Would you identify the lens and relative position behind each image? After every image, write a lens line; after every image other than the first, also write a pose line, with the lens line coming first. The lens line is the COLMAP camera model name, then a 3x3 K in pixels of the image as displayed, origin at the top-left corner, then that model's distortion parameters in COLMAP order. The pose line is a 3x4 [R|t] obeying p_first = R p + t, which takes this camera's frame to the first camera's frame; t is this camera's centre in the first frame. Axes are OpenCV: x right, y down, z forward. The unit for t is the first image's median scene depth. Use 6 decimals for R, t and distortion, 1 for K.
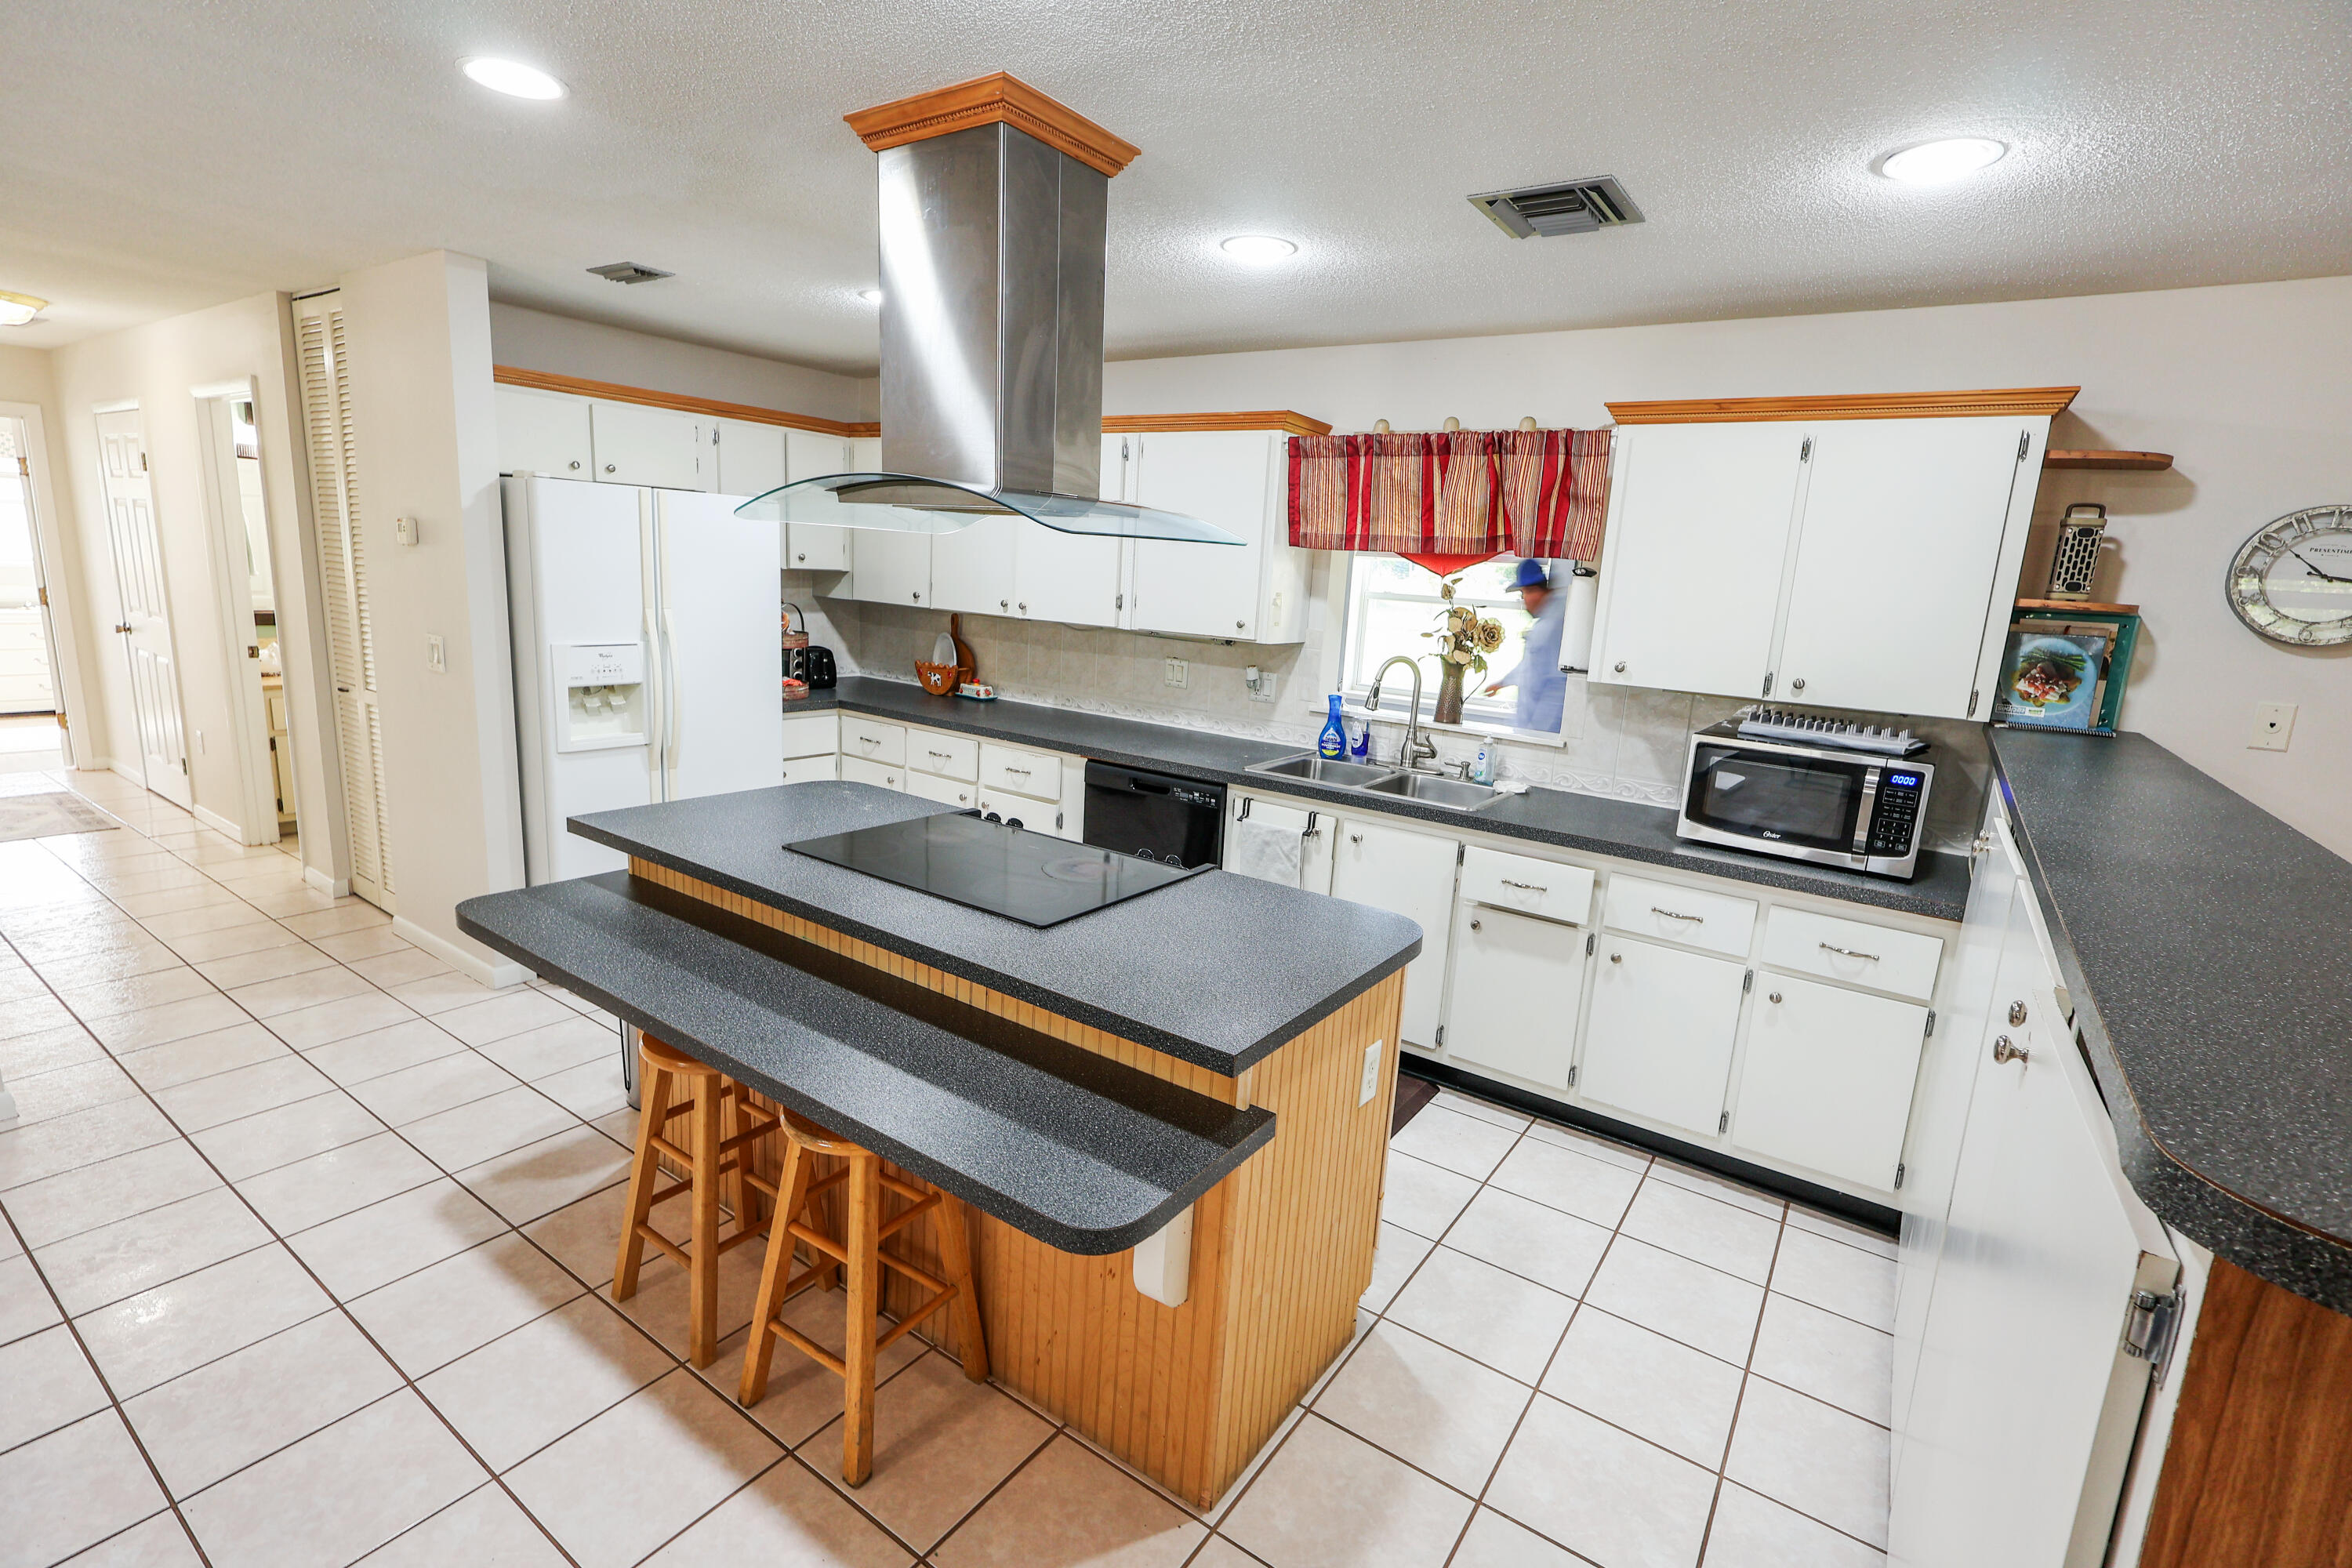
lens RADIAL K [[1087.7, 0, 1167.4], [0, 1087.7, 771.8], [0, 0, 1]] dist [-0.002412, -0.000549]
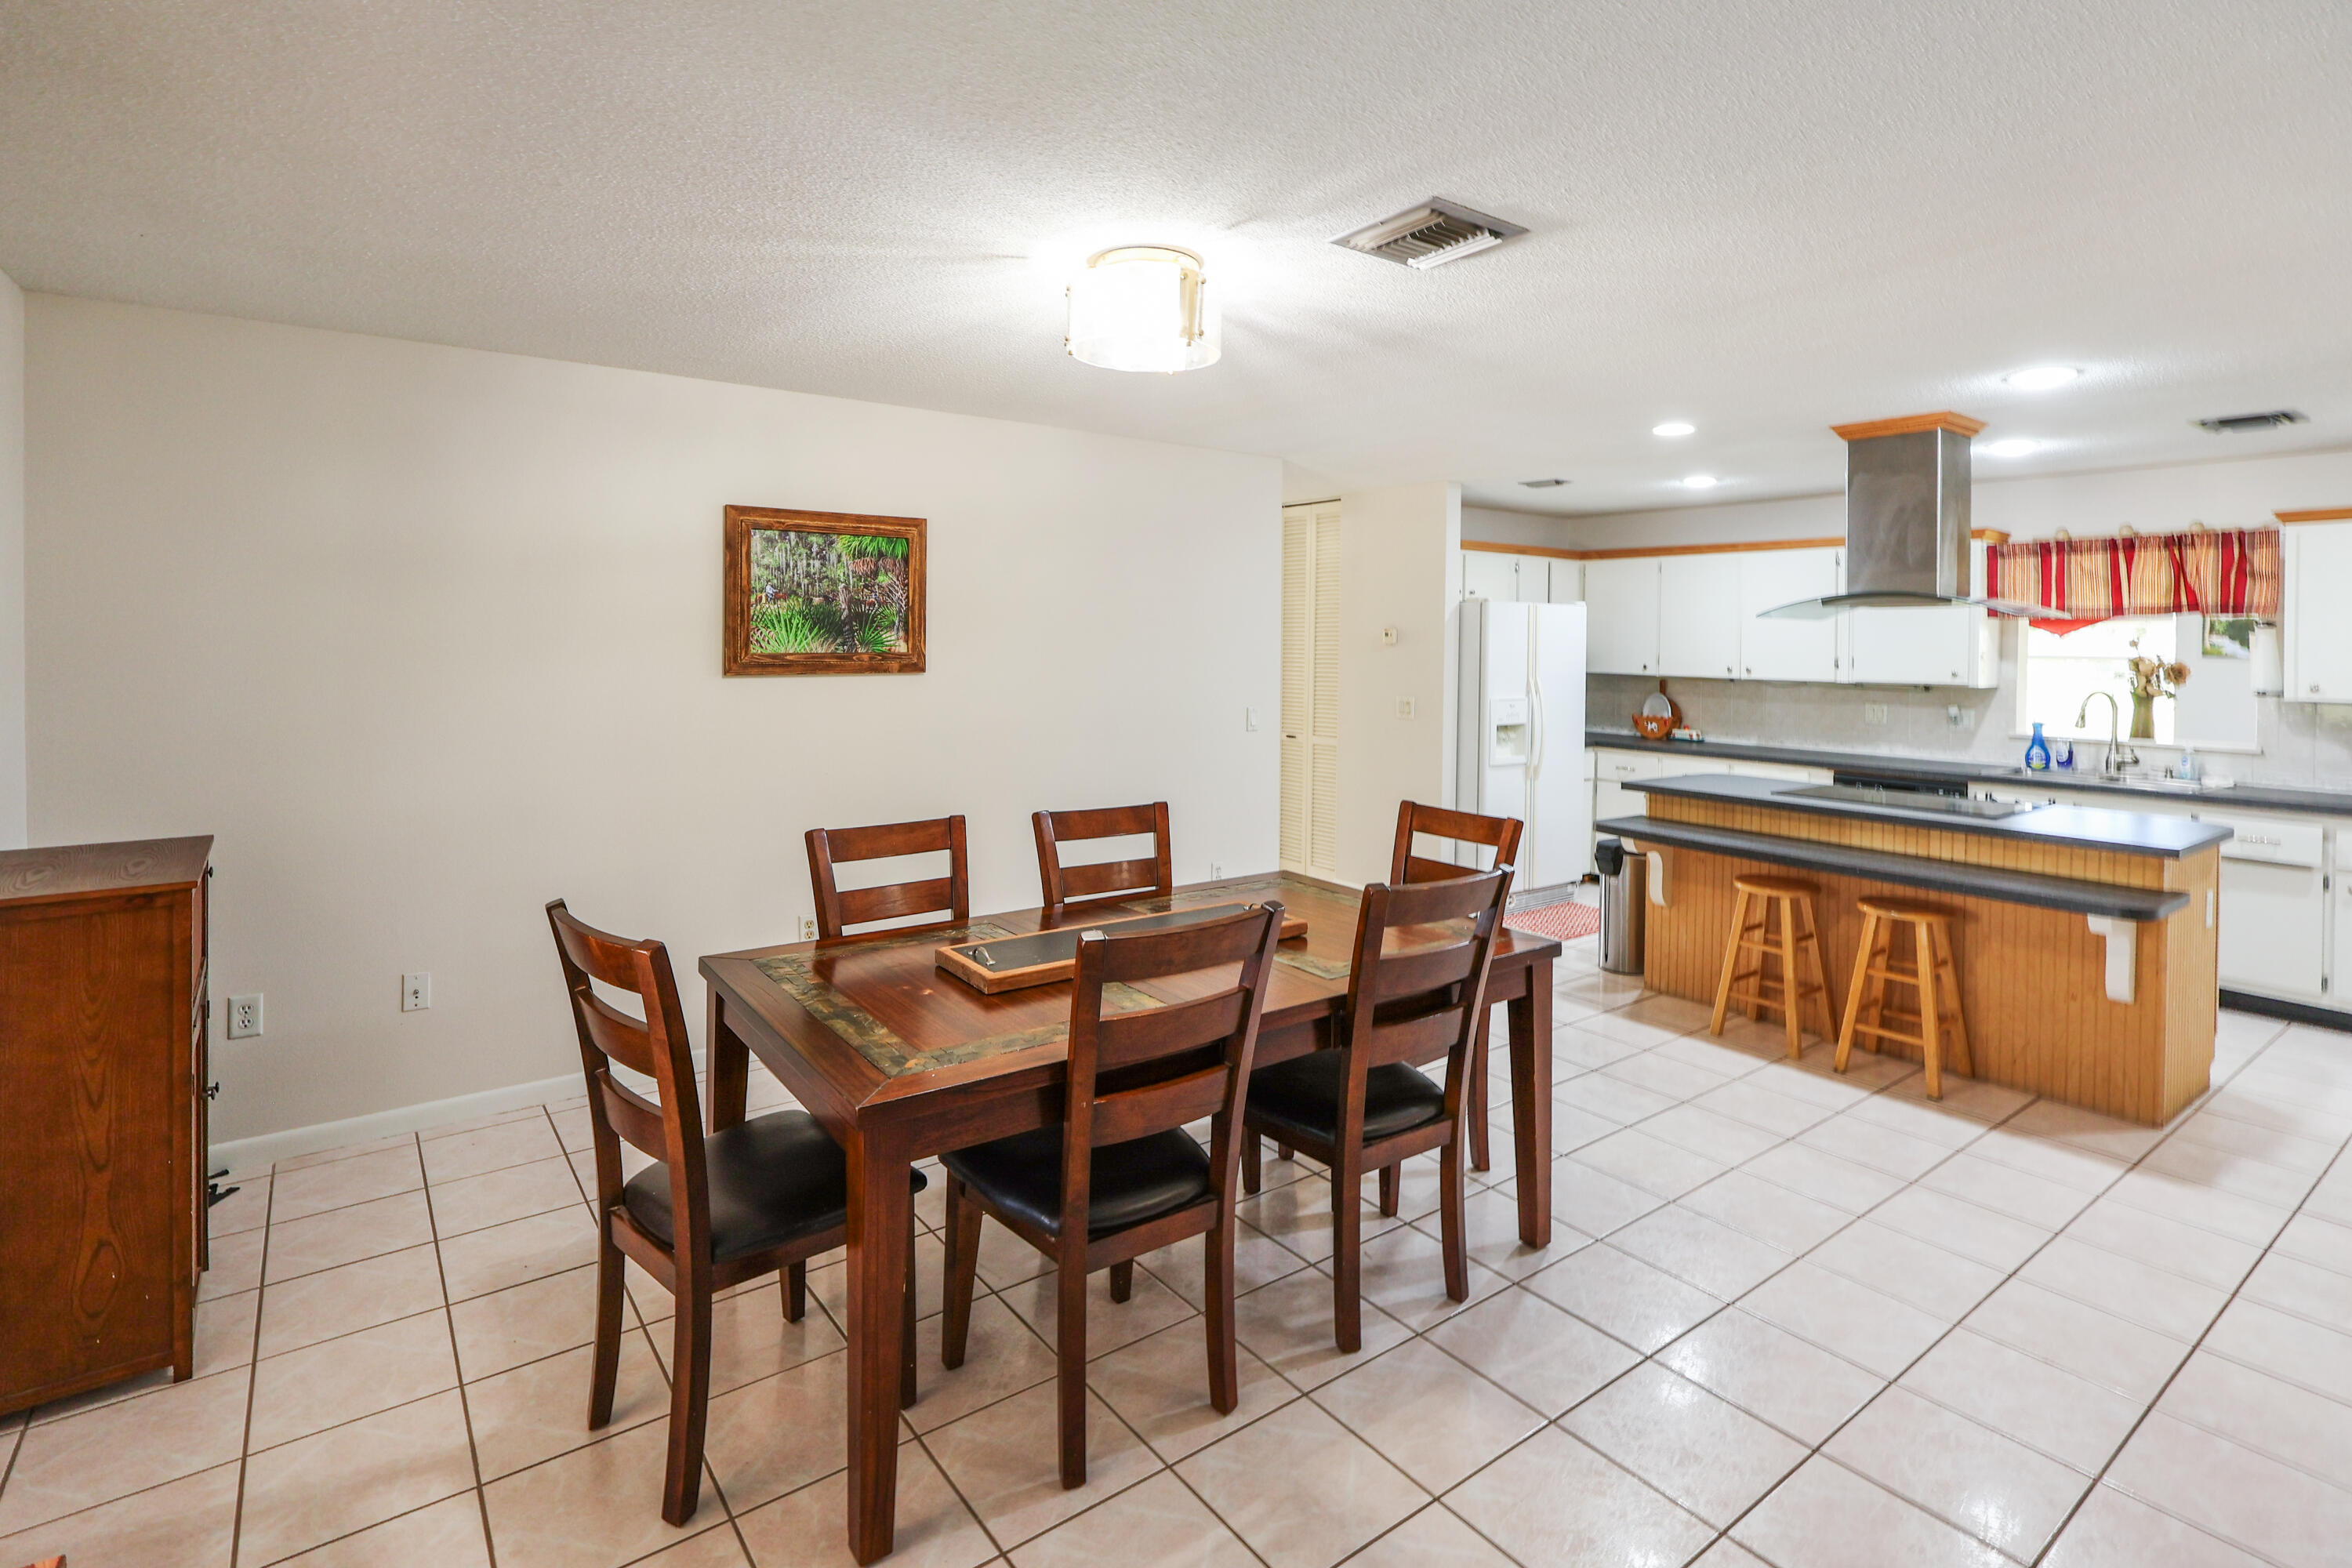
lens RADIAL K [[1087.7, 0, 1200.1], [0, 1087.7, 648.4], [0, 0, 1]] dist [-0.002412, -0.000549]
pose [[0.945968, -0.043539, -0.321324, -0.449863], [-0.020537, 0.980910, -0.193374, 0.139761], [0.323610, 0.189525, 0.927015, -0.708201]]
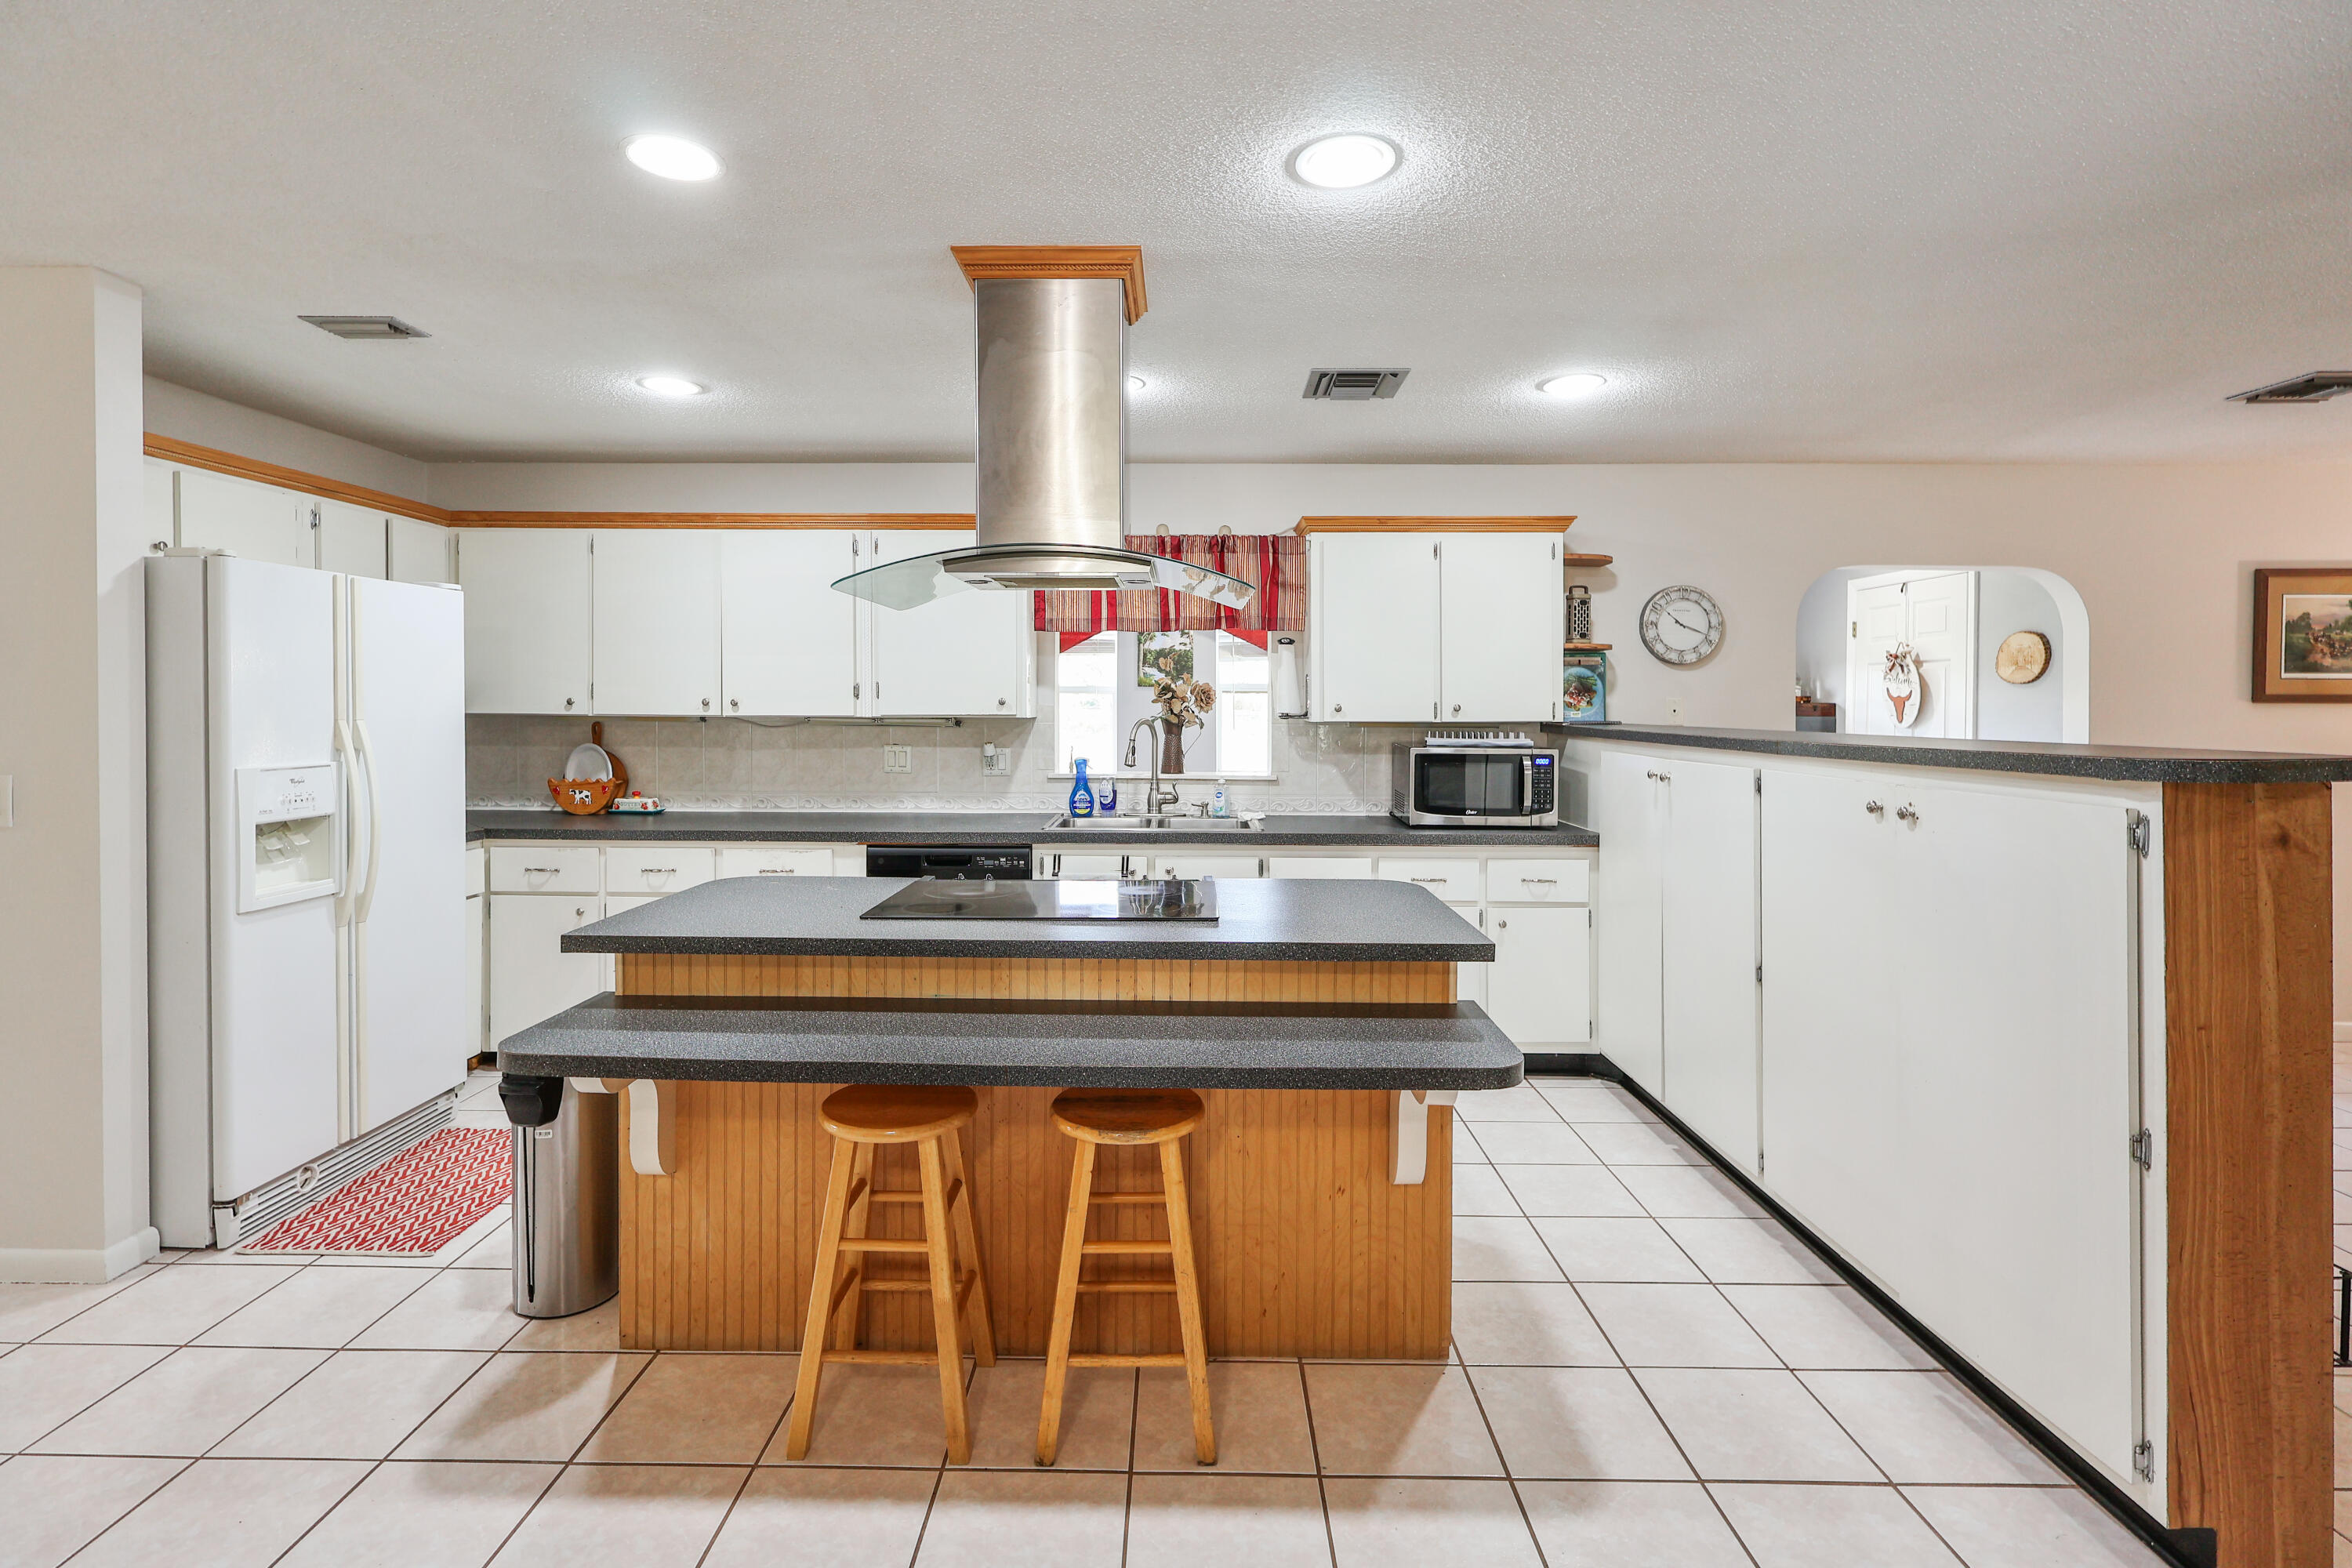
lens RADIAL K [[1087.7, 0, 1163.4], [0, 1087.7, 724.0], [0, 0, 1]] dist [-0.002412, -0.000549]
pose [[0.829808, -0.065706, 0.554168, -0.447062], [0.148558, 0.983220, -0.105871, 0.028686], [-0.537913, 0.170179, 0.825645, 0.016619]]
